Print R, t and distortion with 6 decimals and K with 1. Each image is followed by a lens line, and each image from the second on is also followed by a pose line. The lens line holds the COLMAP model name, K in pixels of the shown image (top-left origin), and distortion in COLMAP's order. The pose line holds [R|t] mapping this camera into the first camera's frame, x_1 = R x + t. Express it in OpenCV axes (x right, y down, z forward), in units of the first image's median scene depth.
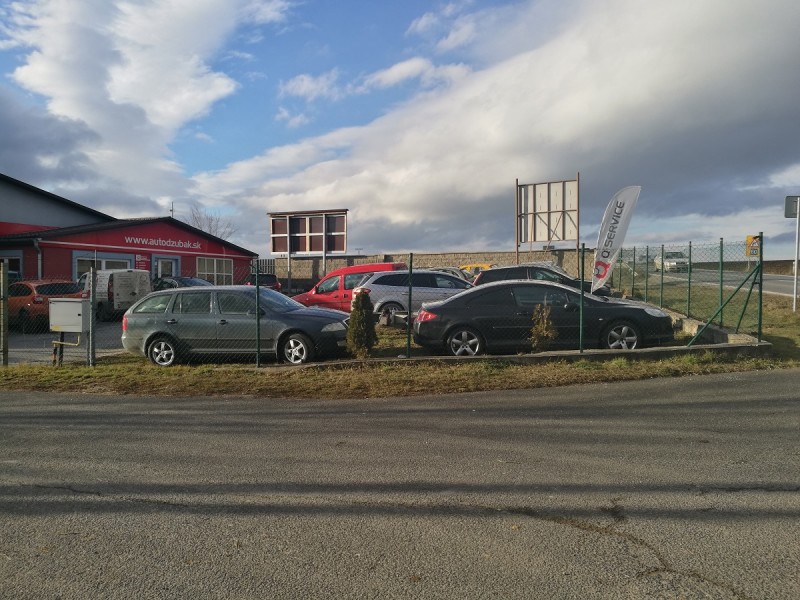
lens RADIAL K [[639.4, 0, 400.0], [0, 639.4, 300.0], [0, 0, 1]] dist [0.000077, 0.013038]
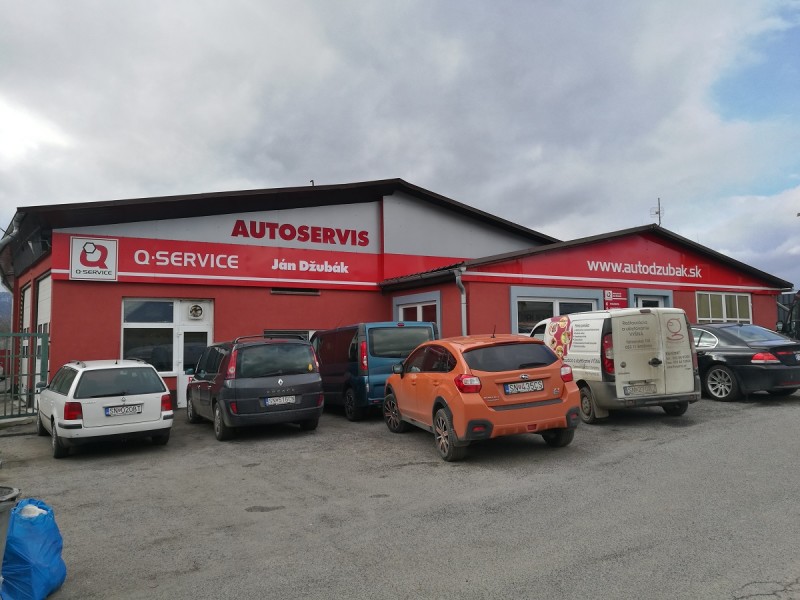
lens RADIAL K [[639.4, 0, 400.0], [0, 639.4, 300.0], [0, 0, 1]] dist [0.000077, 0.013038]
pose [[0.825452, -0.055940, -0.561694, -0.239894], [0.007964, 0.996132, -0.087503, -0.011872], [0.564417, 0.067756, 0.822705, 0.412027]]
